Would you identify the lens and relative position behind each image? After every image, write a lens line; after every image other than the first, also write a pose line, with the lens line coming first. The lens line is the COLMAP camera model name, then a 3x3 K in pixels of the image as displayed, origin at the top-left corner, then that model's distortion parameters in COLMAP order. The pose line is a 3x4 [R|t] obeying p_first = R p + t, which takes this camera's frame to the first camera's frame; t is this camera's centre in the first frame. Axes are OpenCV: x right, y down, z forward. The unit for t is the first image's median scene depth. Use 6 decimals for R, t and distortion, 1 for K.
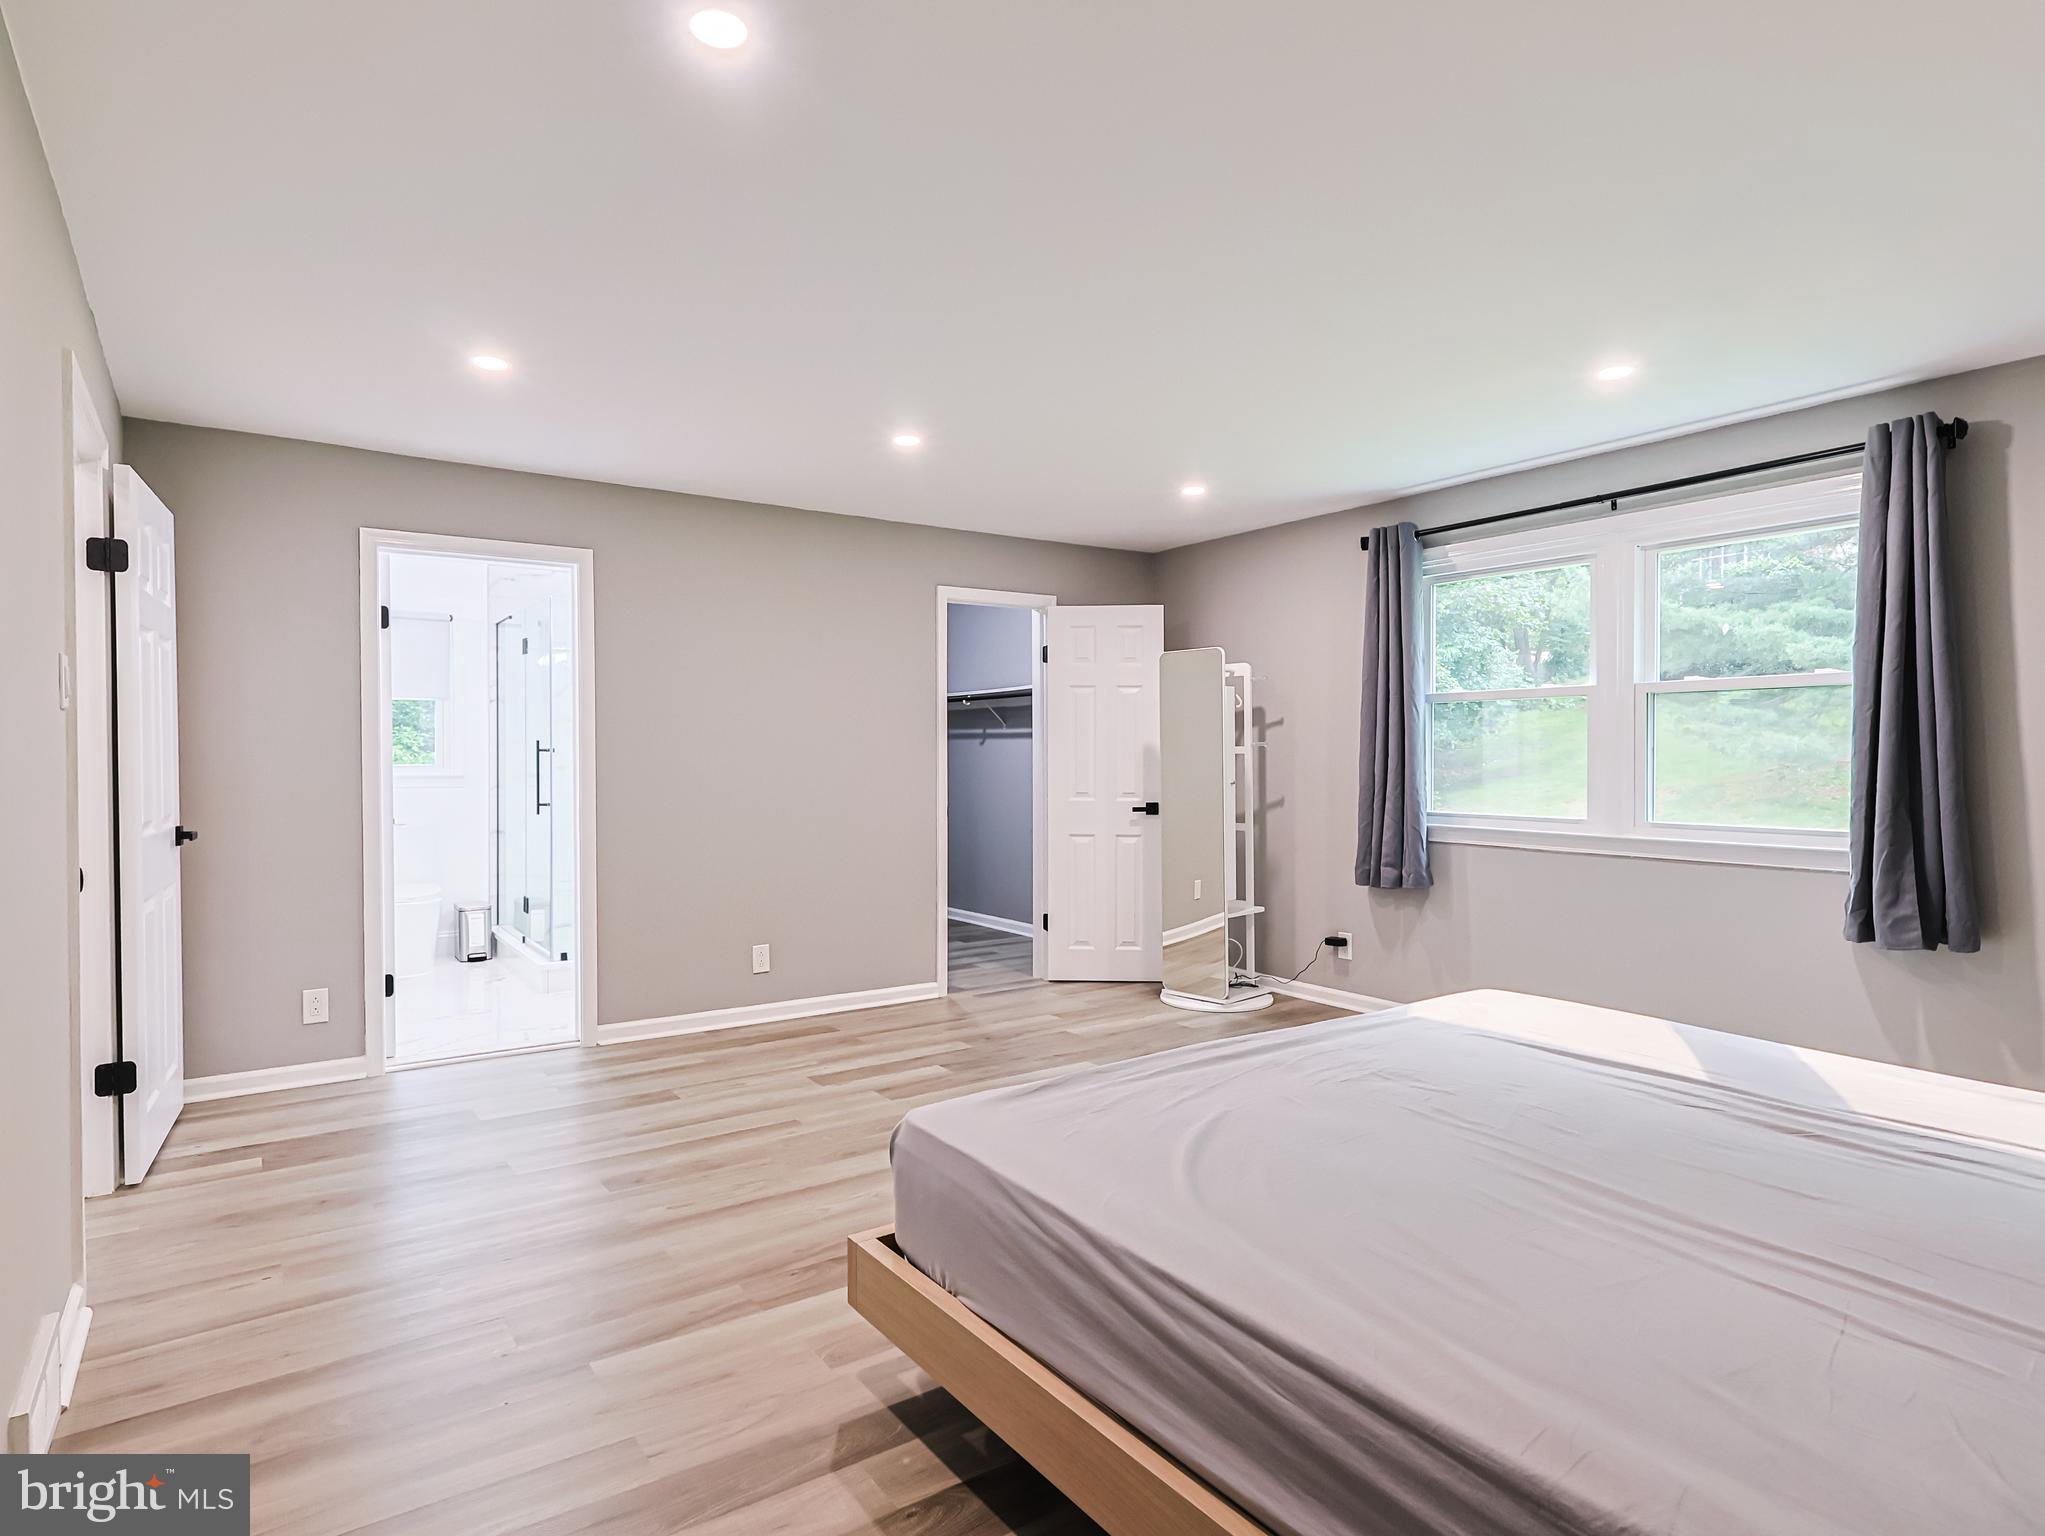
lens RADIAL K [[1125.9, 0, 1019.6], [0, 1125.9, 783.6], [0, 0, 1]] dist [0.010735, 0.000015]
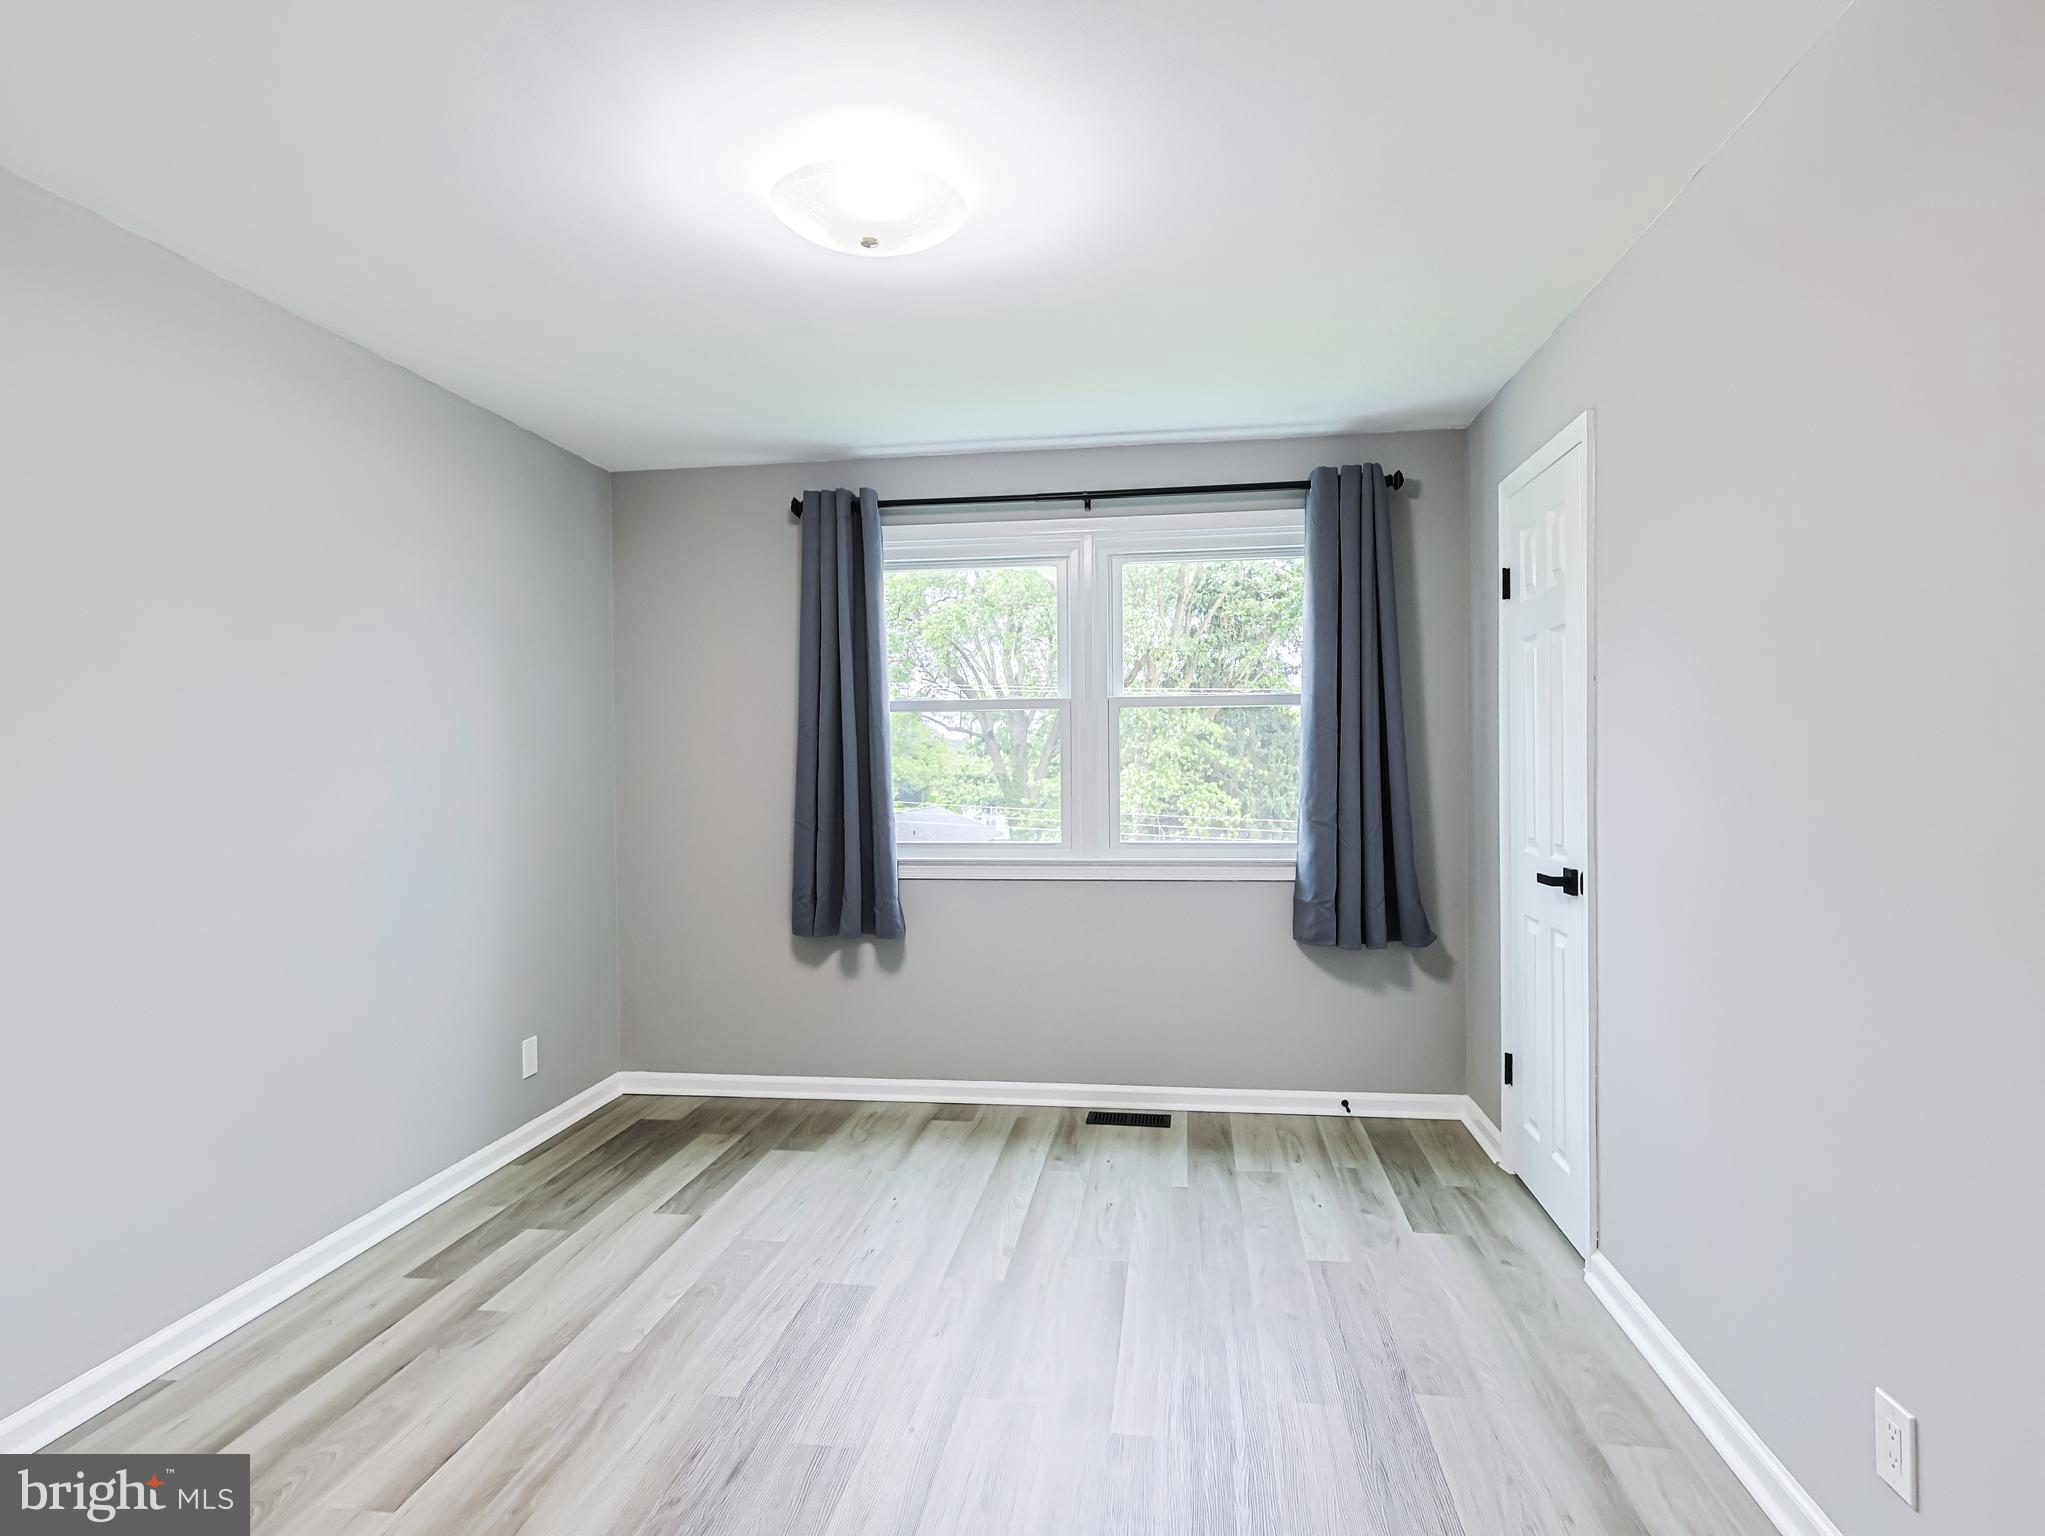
lens RADIAL K [[1125.9, 0, 1022.3], [0, 1125.9, 786.5], [0, 0, 1]] dist [0.010735, 0.000015]
pose [[0.683300, -0.012920, 0.730023, -0.177576], [0.023028, 0.999727, -0.003862, -0.010269], [-0.729774, 0.019450, 0.683412, 0.370513]]
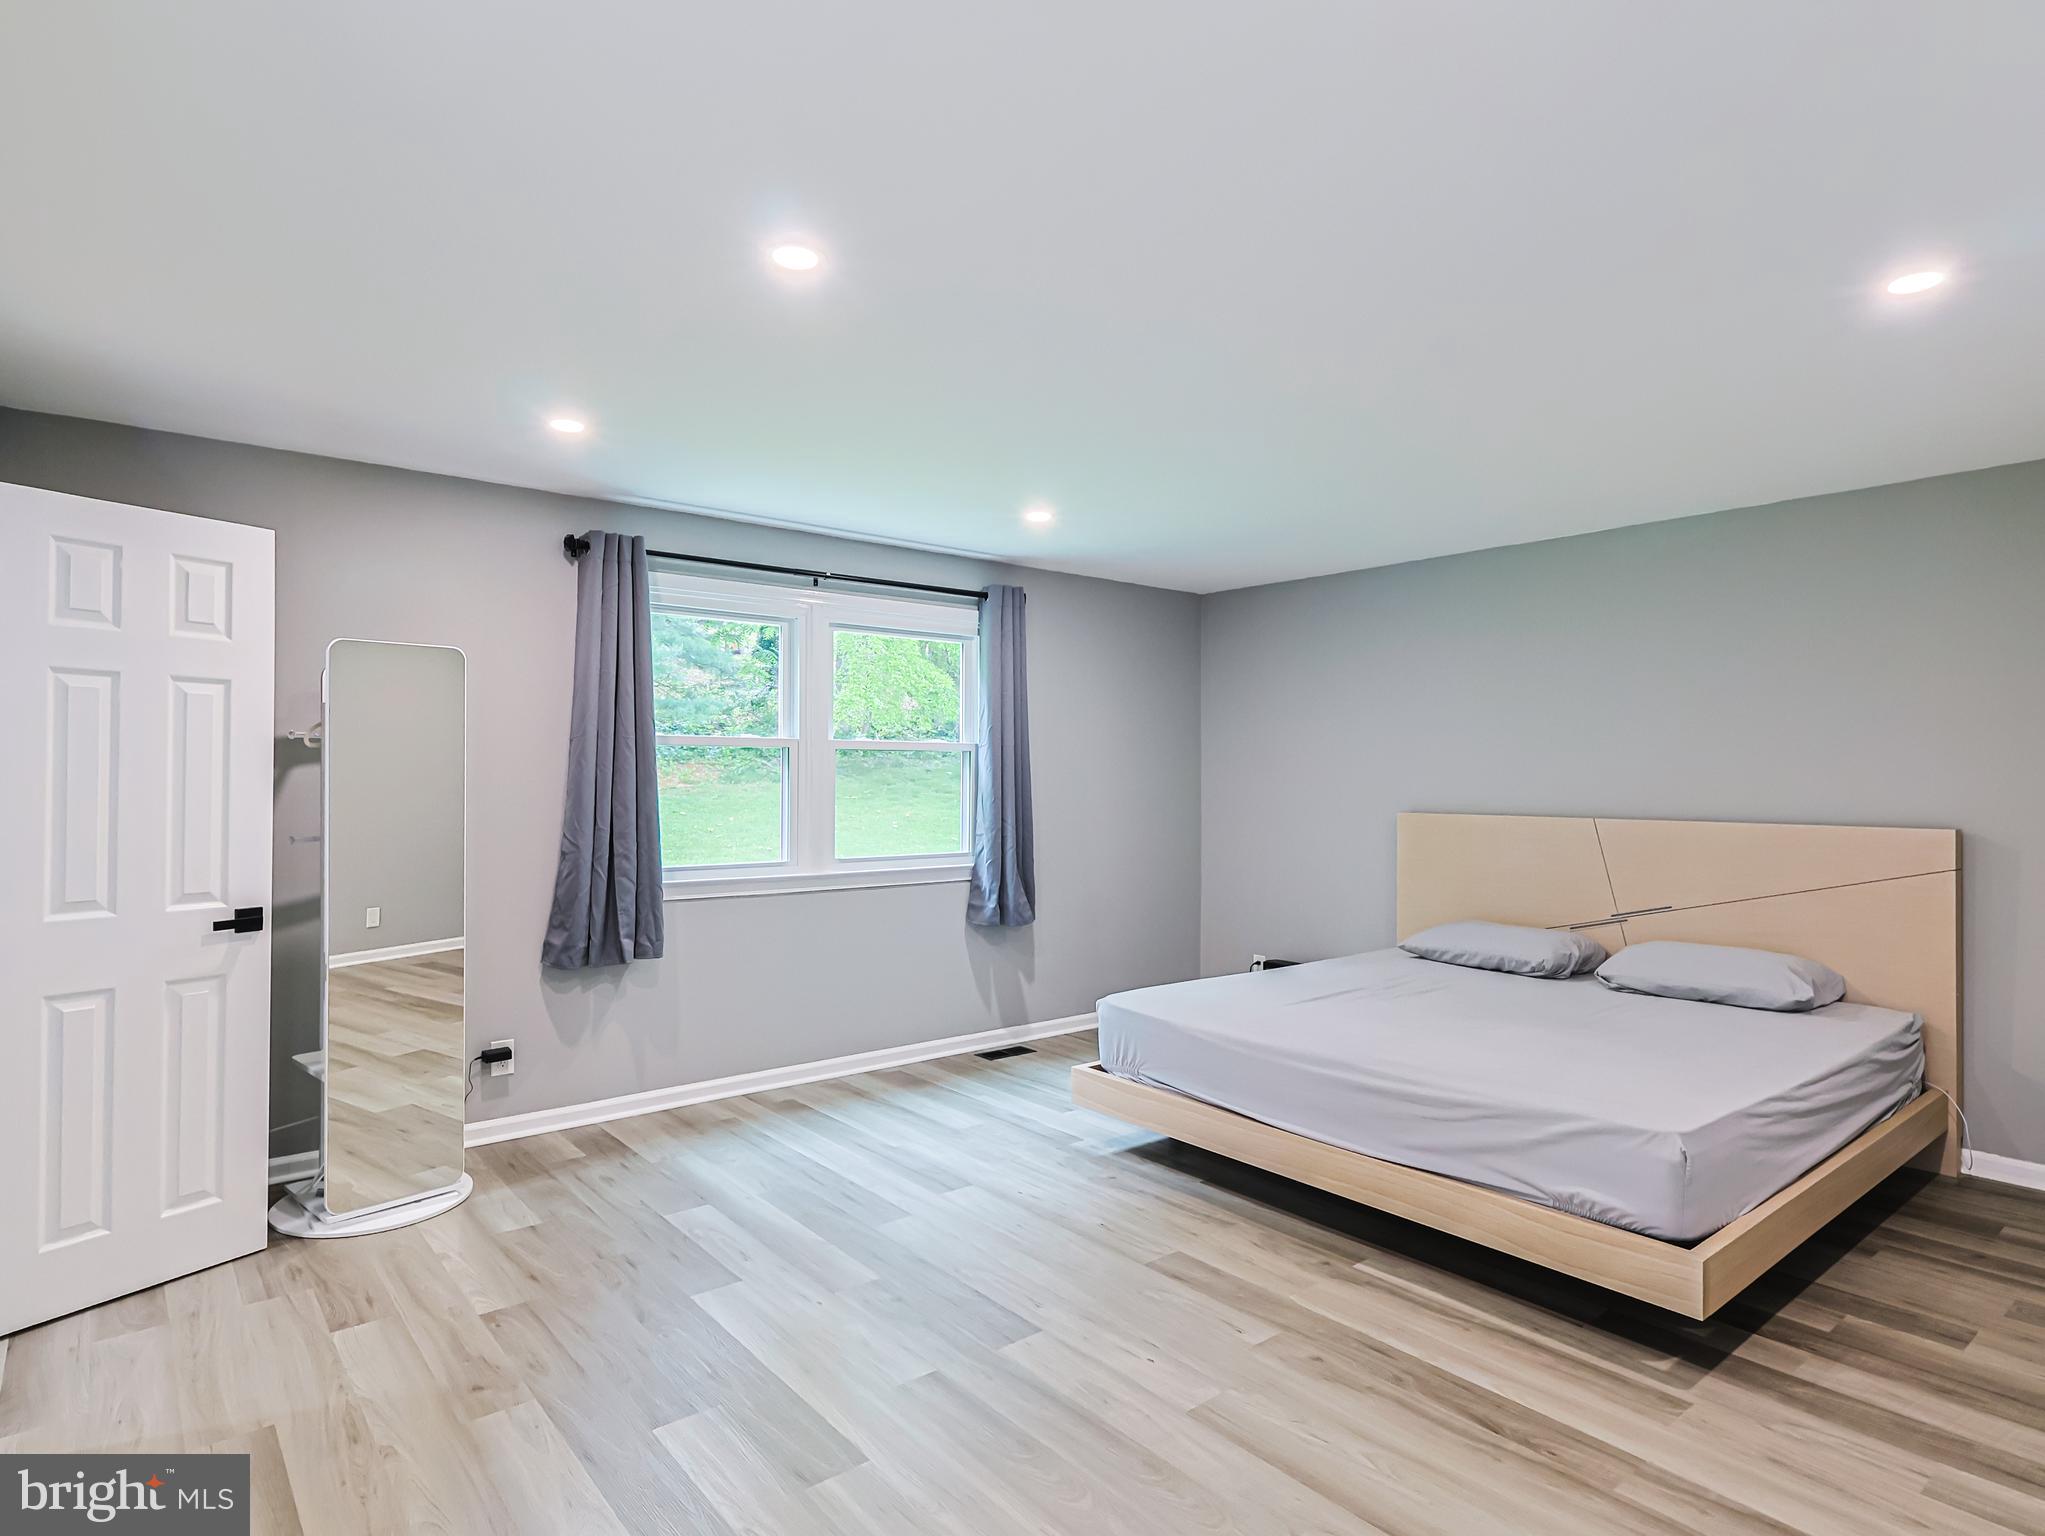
lens RADIAL K [[1125.9, 0, 1031.9], [0, 1125.9, 763.3], [0, 0, 1]] dist [0.010735, 0.000015]
pose [[-0.086699, 0.014297, 0.996132, -0.563247], [0.017742, 0.999761, -0.012805, -0.041477], [-0.996077, 0.016564, -0.086932, 0.806446]]
